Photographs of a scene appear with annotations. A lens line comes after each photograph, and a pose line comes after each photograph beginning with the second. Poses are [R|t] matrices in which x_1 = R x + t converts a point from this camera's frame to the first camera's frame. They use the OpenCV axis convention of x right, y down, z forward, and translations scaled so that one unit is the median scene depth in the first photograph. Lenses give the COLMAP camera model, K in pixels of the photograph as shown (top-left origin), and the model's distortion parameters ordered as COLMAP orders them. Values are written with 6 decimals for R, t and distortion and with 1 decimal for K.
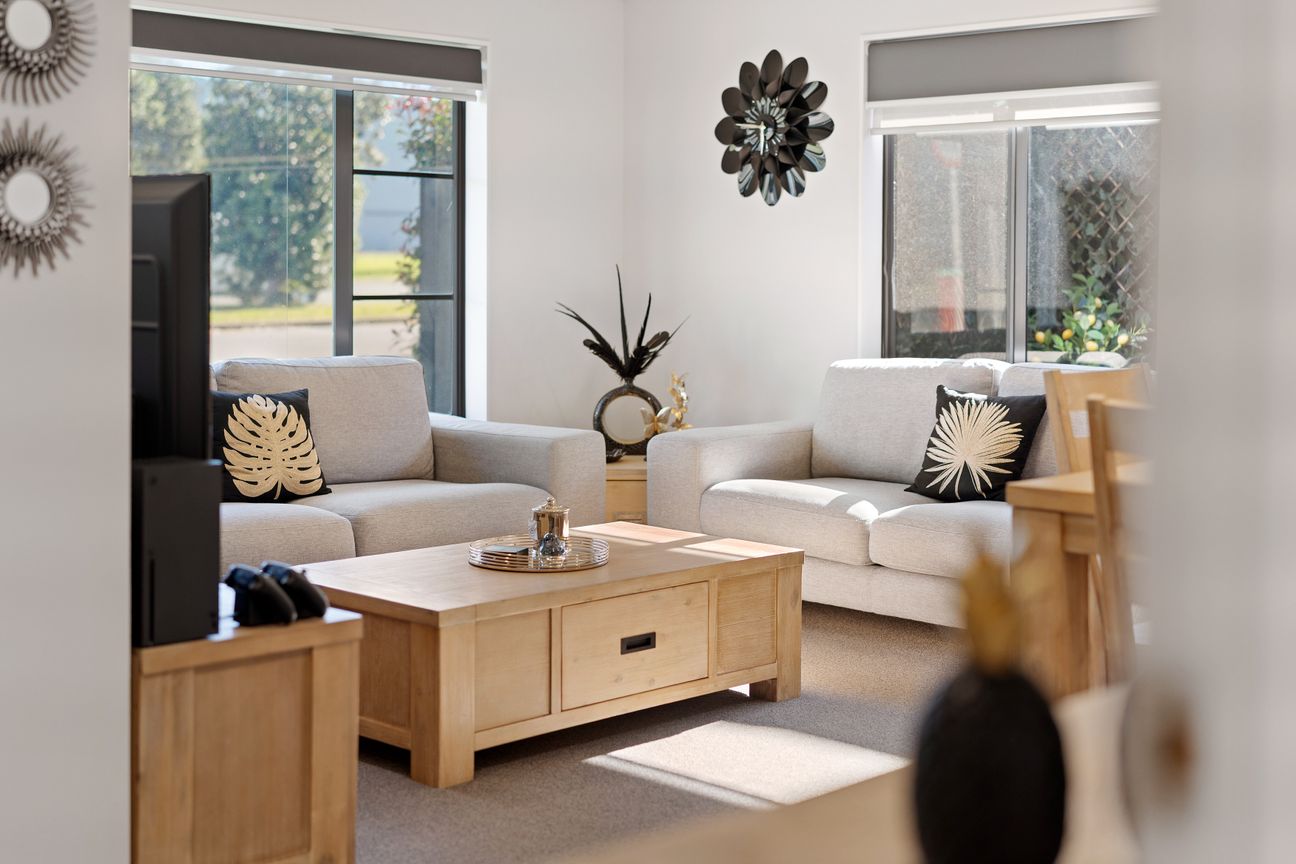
lens RADIAL K [[1840.7, 0, 642.5], [0, 1840.7, 316.3], [0, 0, 1]] dist [0.034674, 0.000000]
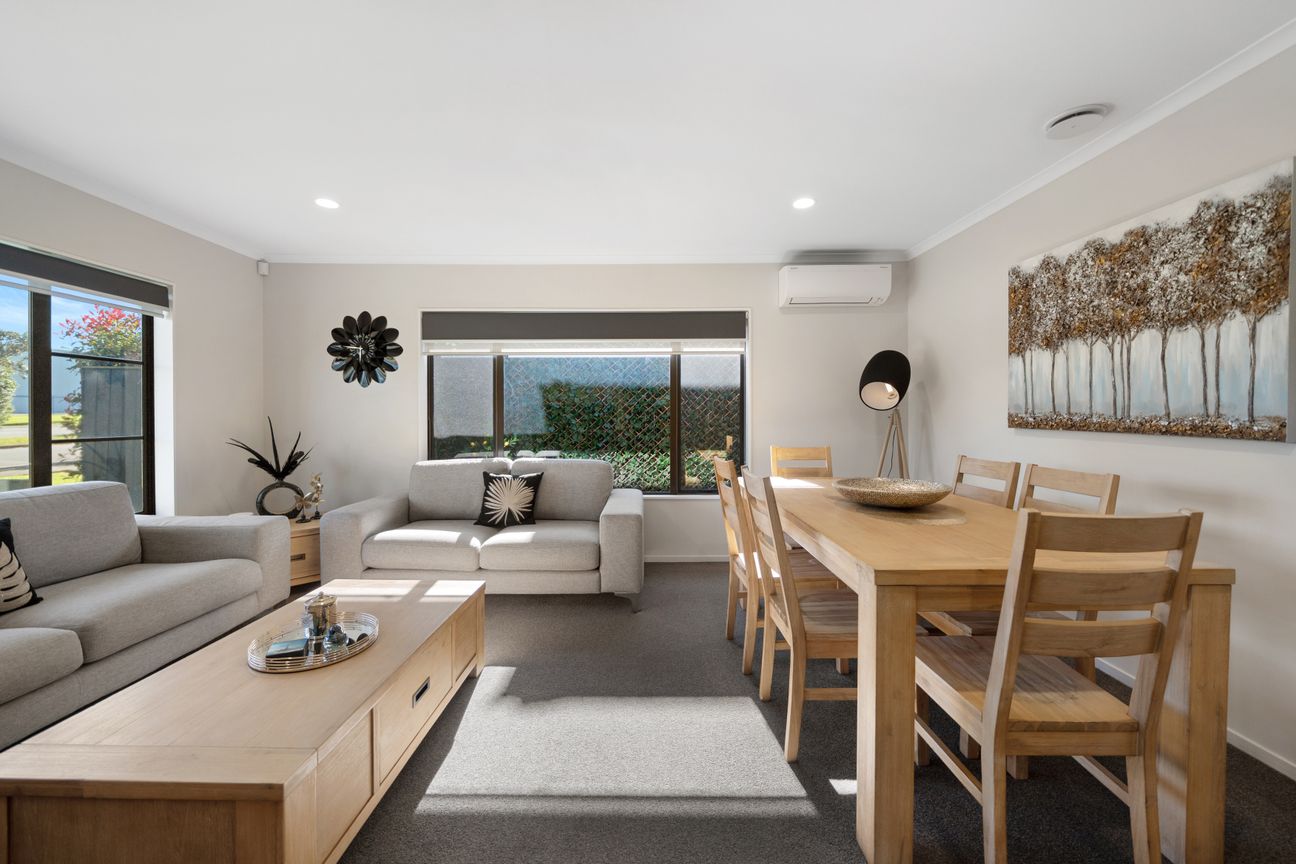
lens RADIAL K [[494.1, 0, 646.3], [0, 494.1, 418.2], [0, 0, 1]] dist [-0.006786, 0.000604]
pose [[0.720885, -0.011047, 0.692966, -0.098413], [0.026987, 0.999562, -0.012140, -0.012400], [-0.692529, 0.027453, 0.720868, 0.455064]]
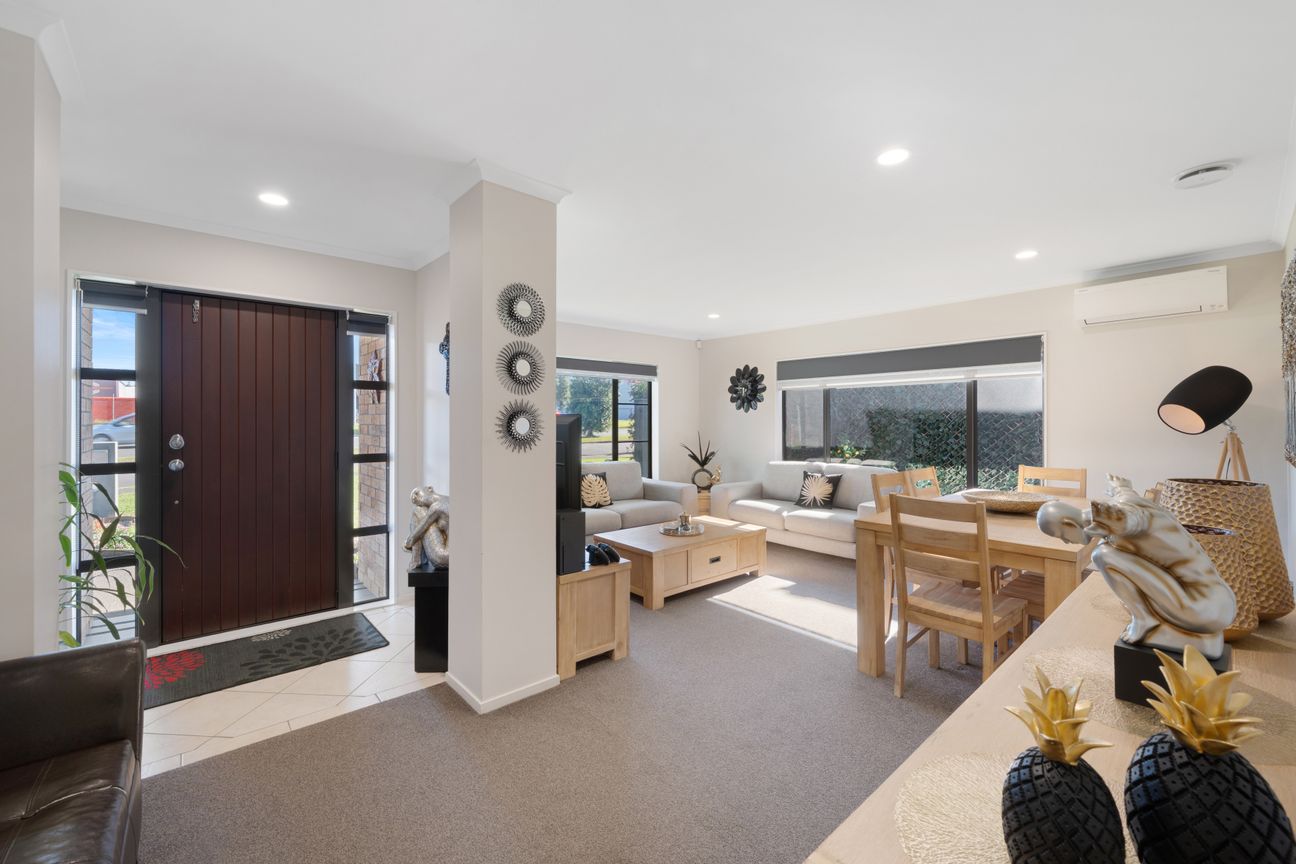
lens RADIAL K [[523.3, 0, 646.5], [0, 523.3, 423.5], [0, 0, 1]] dist [0.001513, 0.000078]
pose [[0.996154, -0.006935, -0.087342, -0.028534], [0.004619, 0.999633, -0.026699, -0.020499], [0.087495, 0.026193, 0.995821, 0.084170]]
